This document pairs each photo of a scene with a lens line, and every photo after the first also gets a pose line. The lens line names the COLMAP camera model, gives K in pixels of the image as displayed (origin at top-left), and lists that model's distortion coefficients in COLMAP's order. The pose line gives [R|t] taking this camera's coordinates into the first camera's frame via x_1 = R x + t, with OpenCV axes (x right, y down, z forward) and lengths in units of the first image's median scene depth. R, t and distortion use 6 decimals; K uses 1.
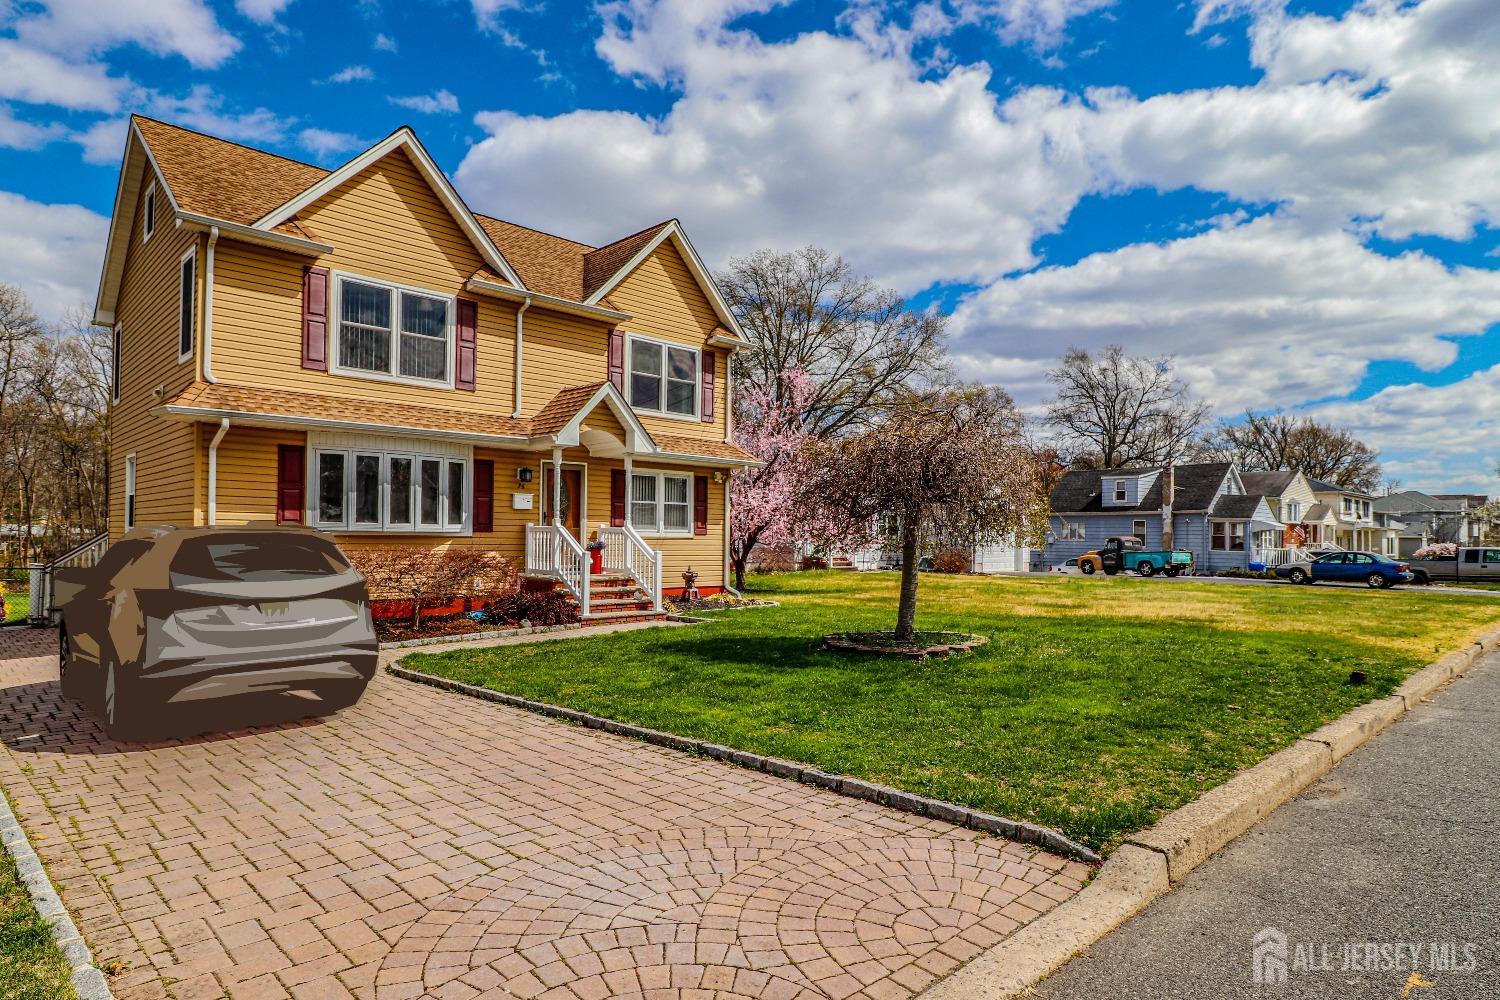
lens RADIAL K [[856.2, 0, 739.3], [0, 856.2, 503.5], [0, 0, 1]] dist [0.005459, 0.002194]
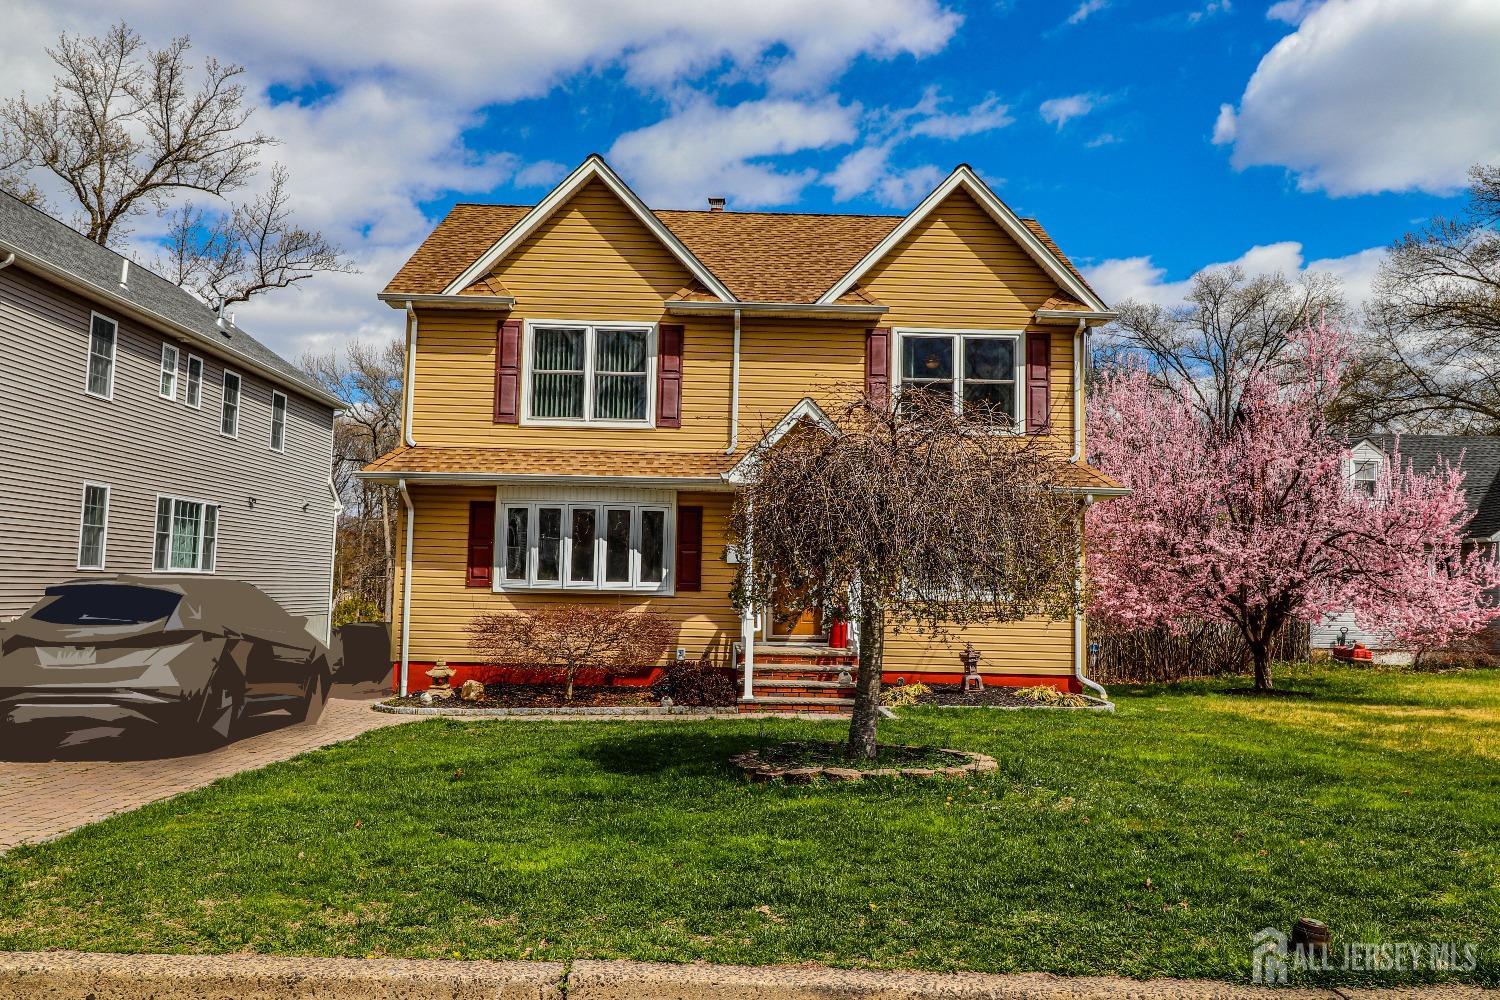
lens RADIAL K [[937.2, 0, 748.5], [0, 937.2, 508.8], [0, 0, 1]] dist [-0.006266, -0.001803]
pose [[0.731742, -0.058354, -0.679079, 0.372748], [0.013930, 0.997400, -0.070698, 0.018157], [0.681439, 0.042274, 0.730653, 0.357013]]
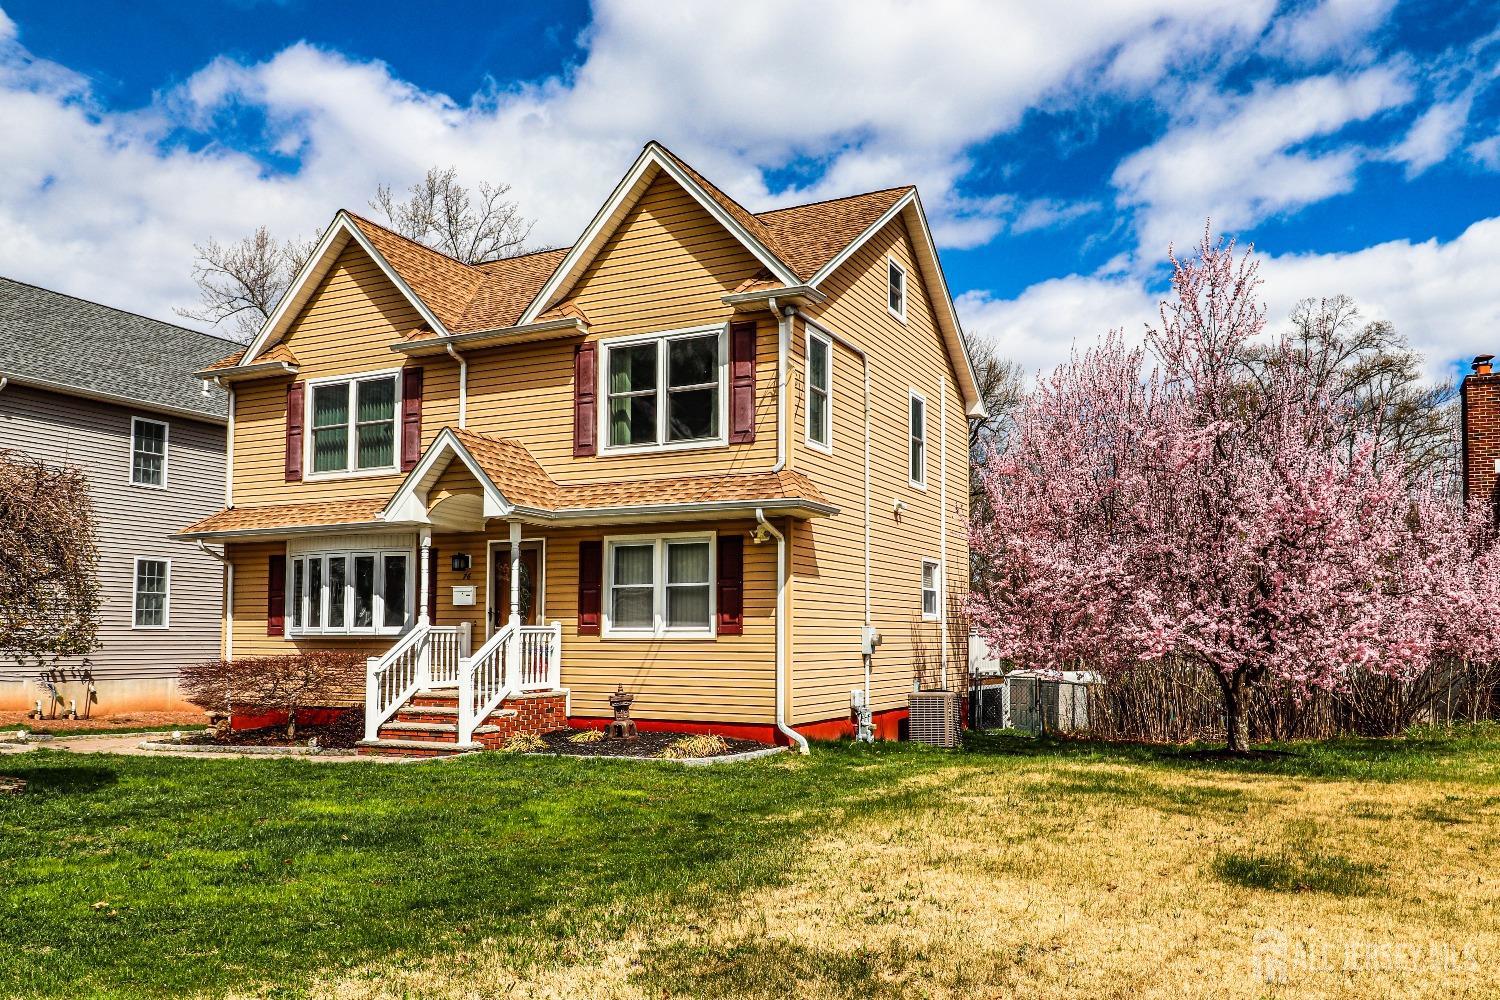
lens RADIAL K [[1212.2, 0, 743.8], [0, 1212.2, 538.0], [0, 0, 1]] dist [-0.027304, 0.003172]
pose [[0.336361, -0.087265, -0.937681, 0.915803], [0.041804, 0.996099, -0.077706, 0.043393], [0.940805, -0.013062, 0.338697, 0.883663]]
